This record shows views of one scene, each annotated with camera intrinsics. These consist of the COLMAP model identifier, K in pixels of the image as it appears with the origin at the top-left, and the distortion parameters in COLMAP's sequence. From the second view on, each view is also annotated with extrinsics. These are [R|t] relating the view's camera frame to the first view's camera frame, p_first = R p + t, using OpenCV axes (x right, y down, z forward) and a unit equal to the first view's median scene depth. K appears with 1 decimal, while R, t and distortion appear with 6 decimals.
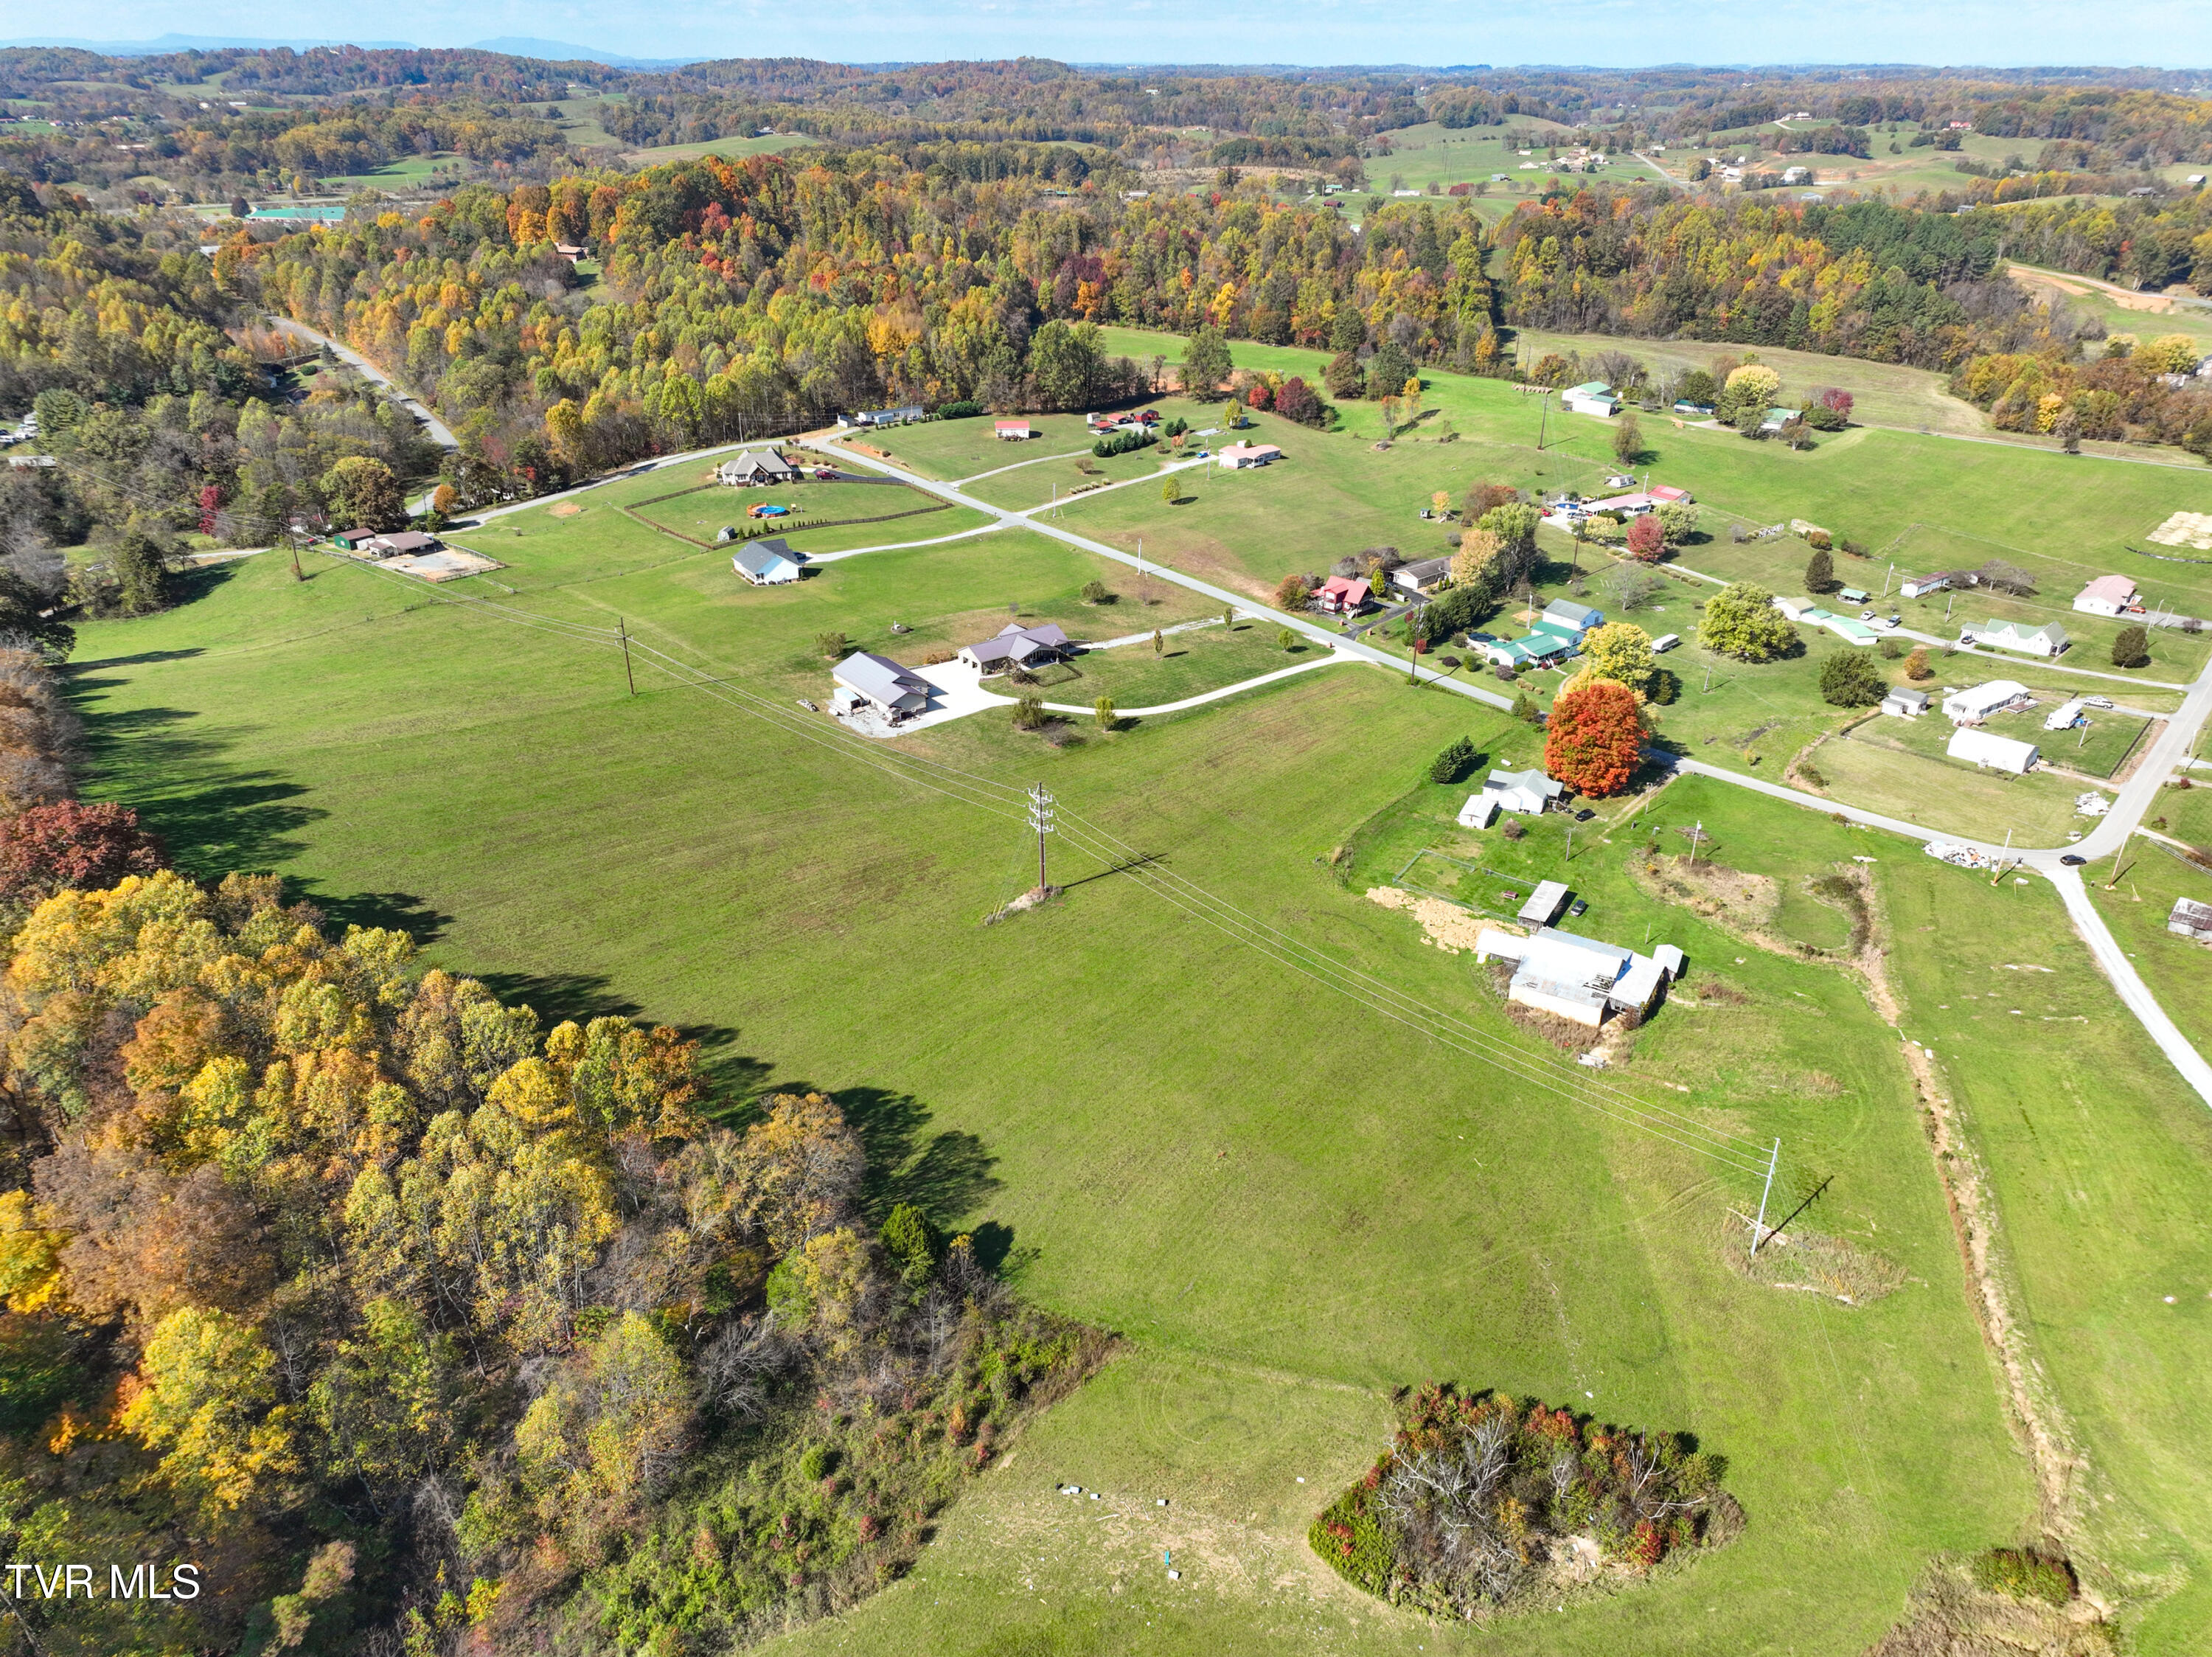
lens RADIAL K [[1536.5, 0, 1101.4], [0, 1536.5, 834.9], [0, 0, 1]] dist [0.015790, 0.019378]
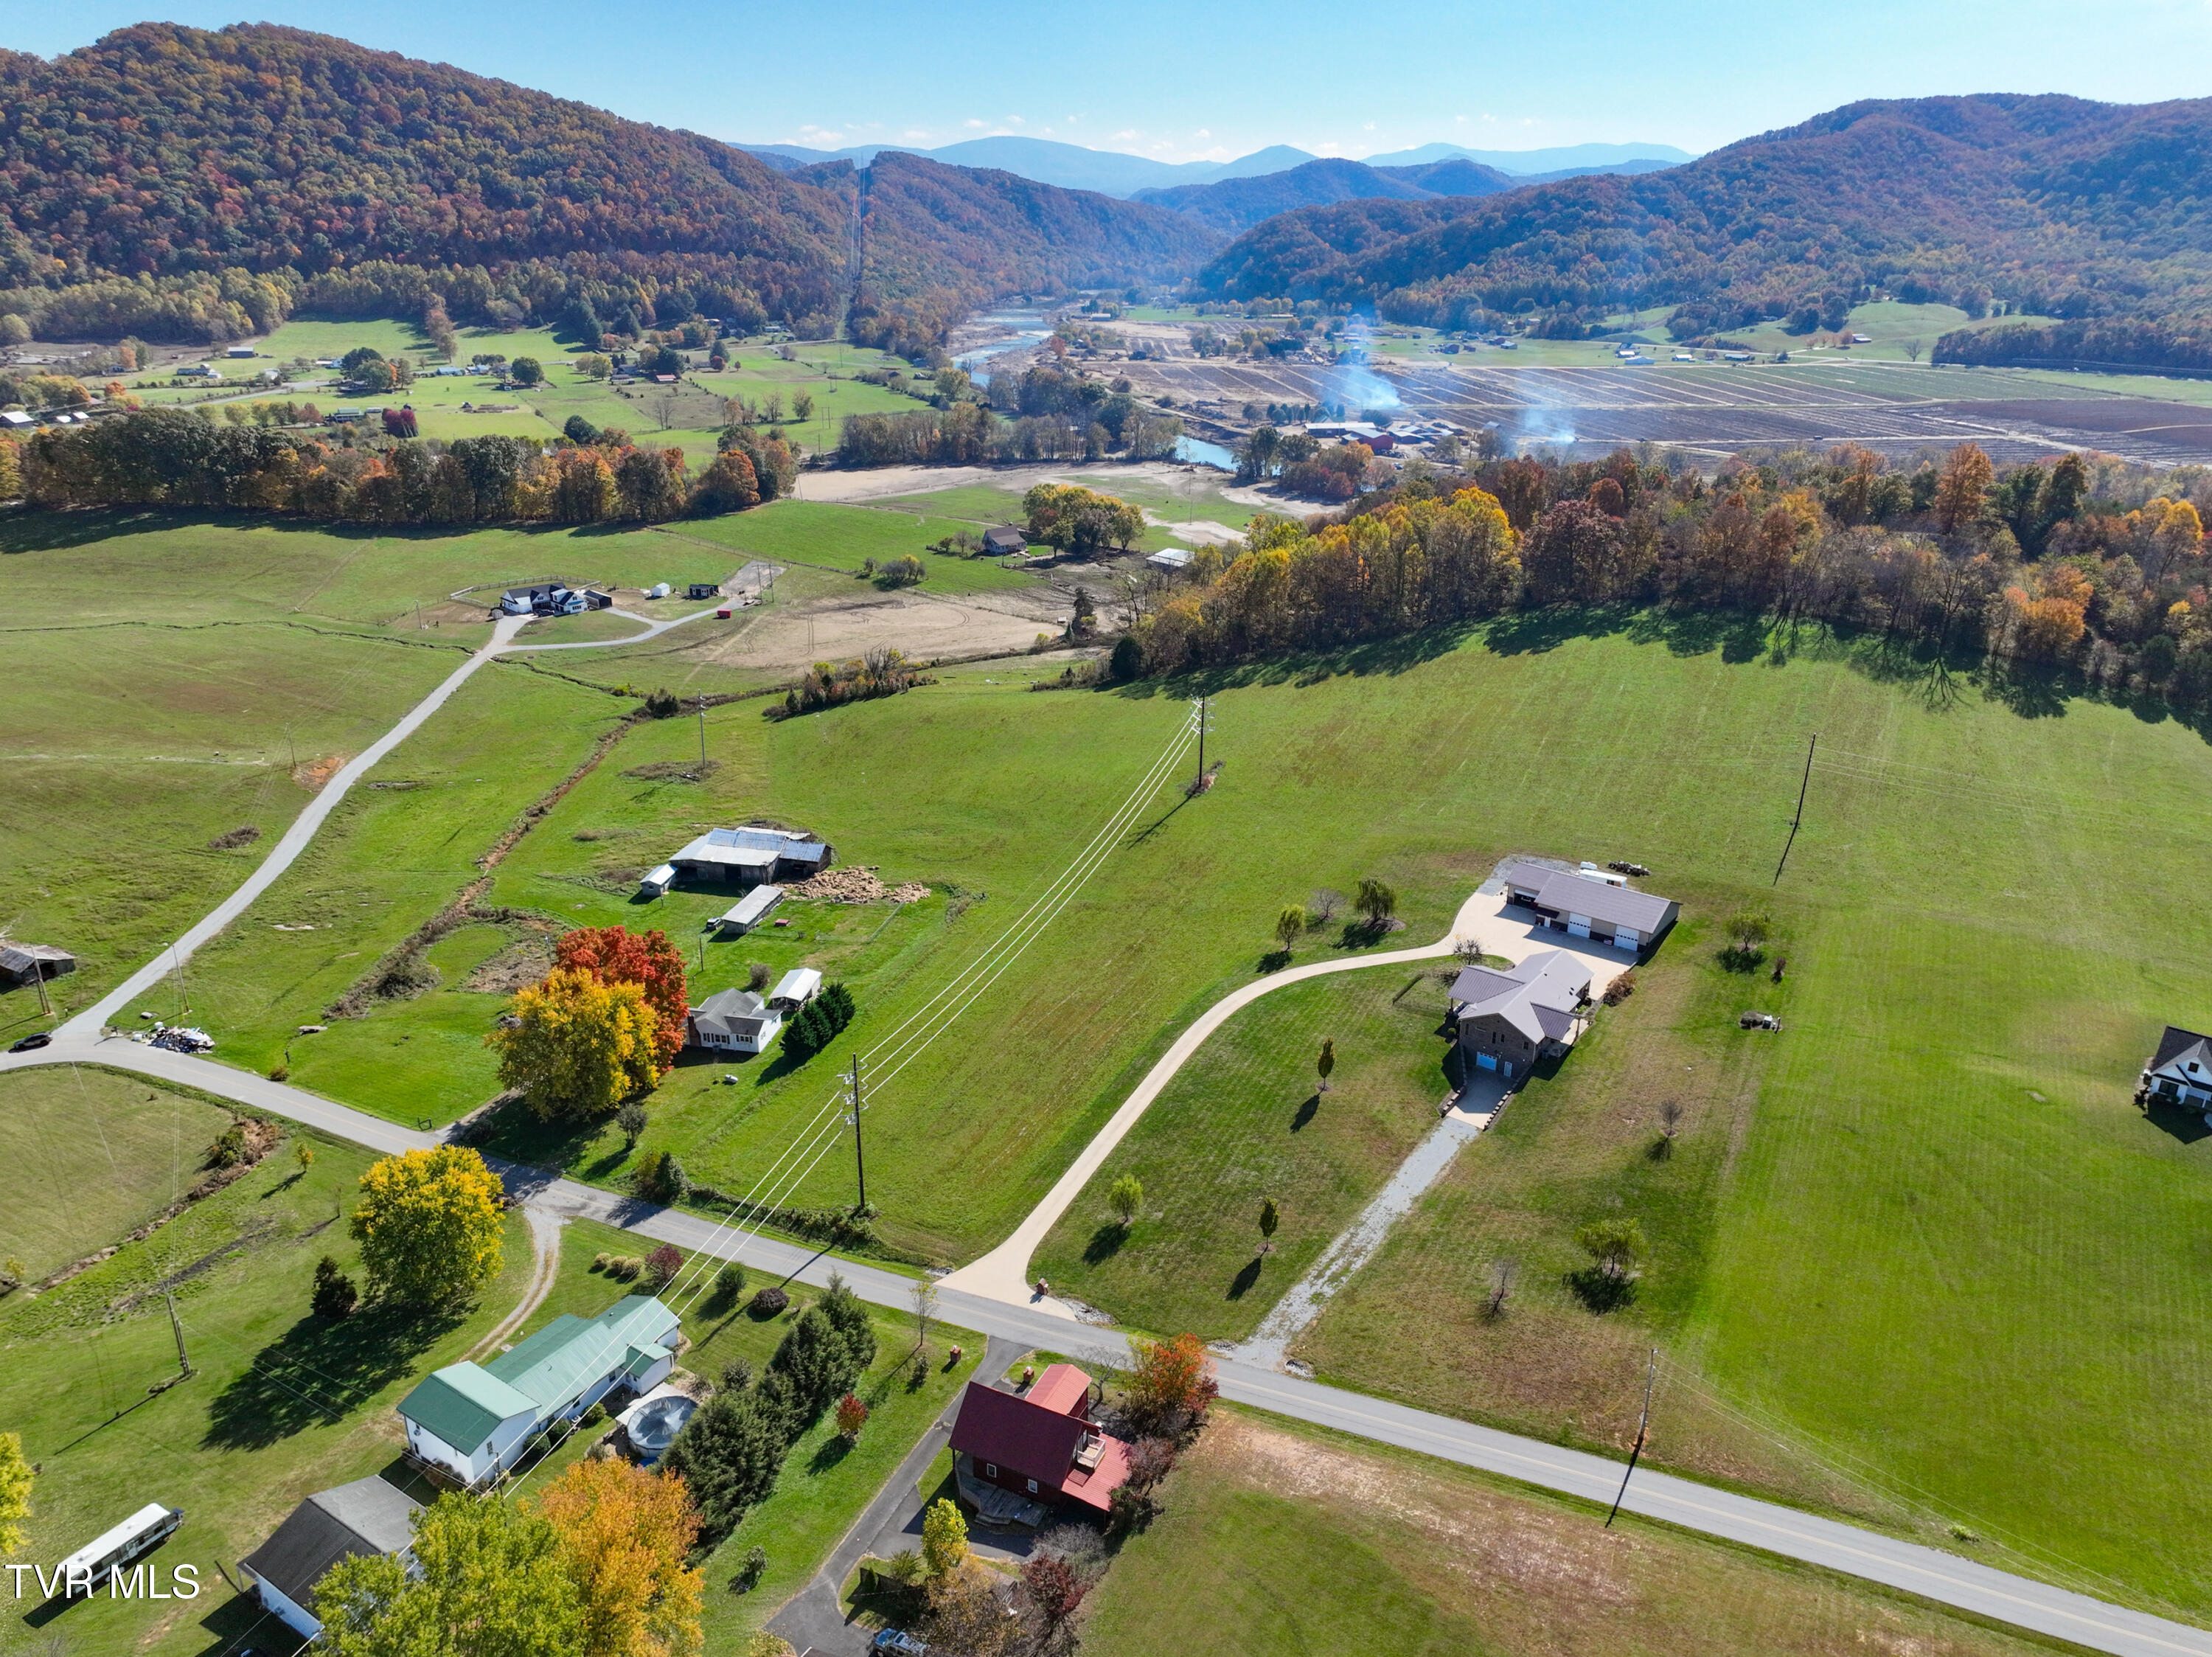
lens RADIAL K [[1536.5, 0, 1117.1], [0, 1536.5, 826.6], [0, 0, 1]] dist [0.015790, 0.019378]
pose [[-0.958808, 0.088637, -0.269872, 0.280668], [-0.140855, 0.676676, 0.722682, -0.638771], [0.246672, 0.730926, -0.636317, 1.418057]]
